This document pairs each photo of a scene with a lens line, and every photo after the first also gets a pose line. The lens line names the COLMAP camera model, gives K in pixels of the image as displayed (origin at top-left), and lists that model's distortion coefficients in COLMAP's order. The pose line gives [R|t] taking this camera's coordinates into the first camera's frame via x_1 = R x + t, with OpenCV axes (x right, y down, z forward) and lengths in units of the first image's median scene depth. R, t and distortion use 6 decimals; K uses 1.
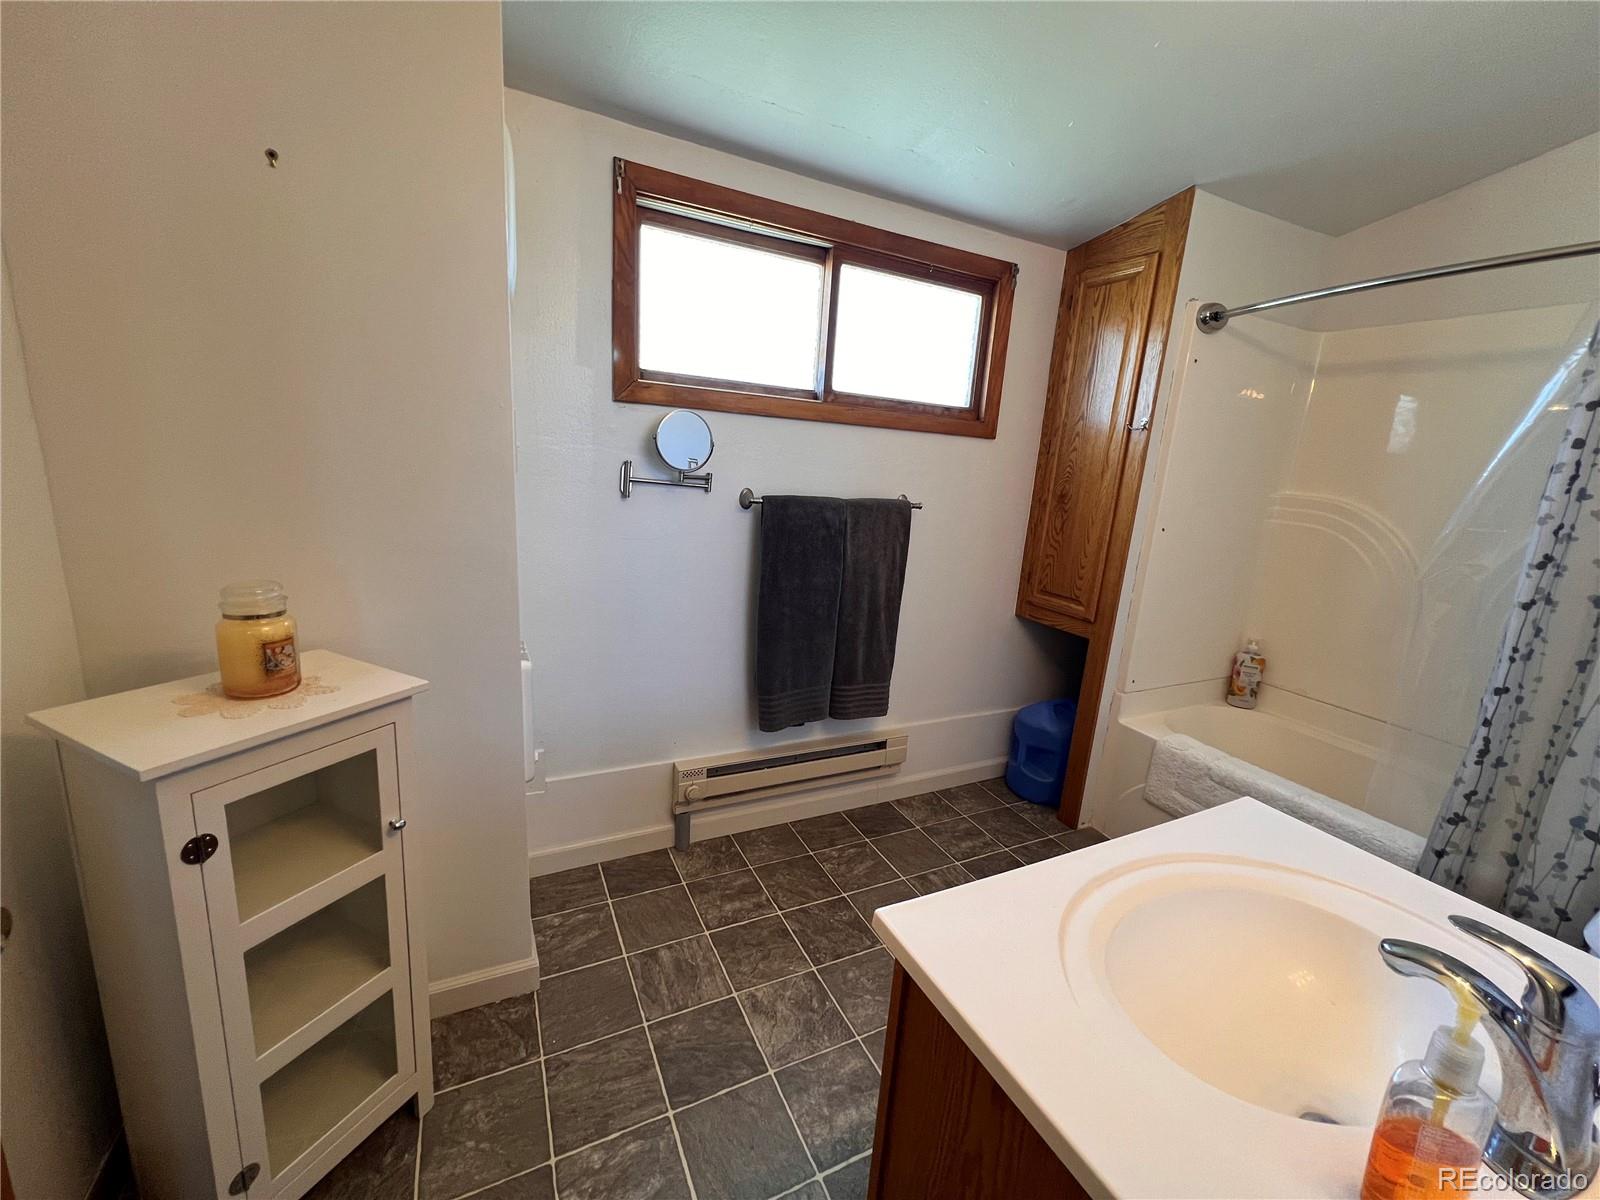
lens RADIAL K [[641.8, 0, 796.9], [0, 641.8, 603.4], [0, 0, 1]] dist [0.000577, 0.000063]
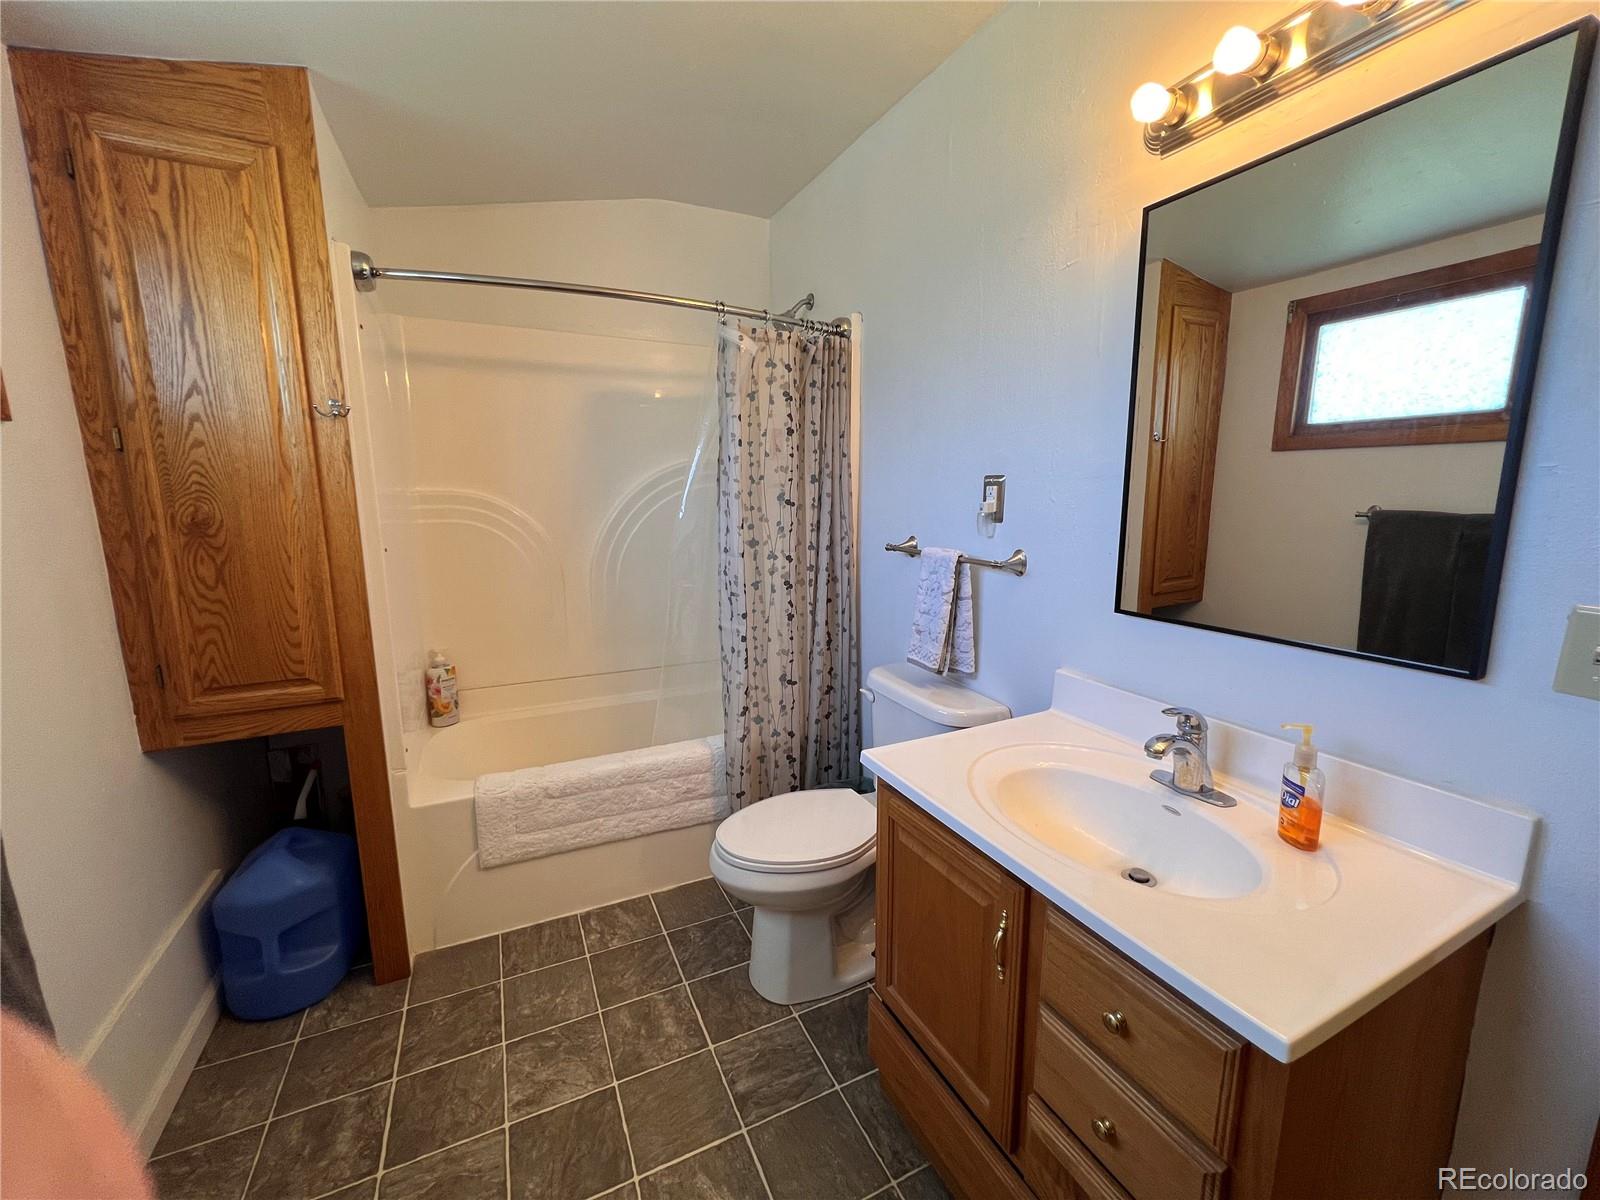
lens RADIAL K [[641.8, 0, 798.1], [0, 641.8, 600.8], [0, 0, 1]] dist [0.000577, 0.000063]
pose [[0.005794, -0.242295, 0.970185, -0.165396], [0.225823, 0.945456, 0.234770, -0.117853], [-0.974151, 0.217730, 0.060194, 0.460694]]
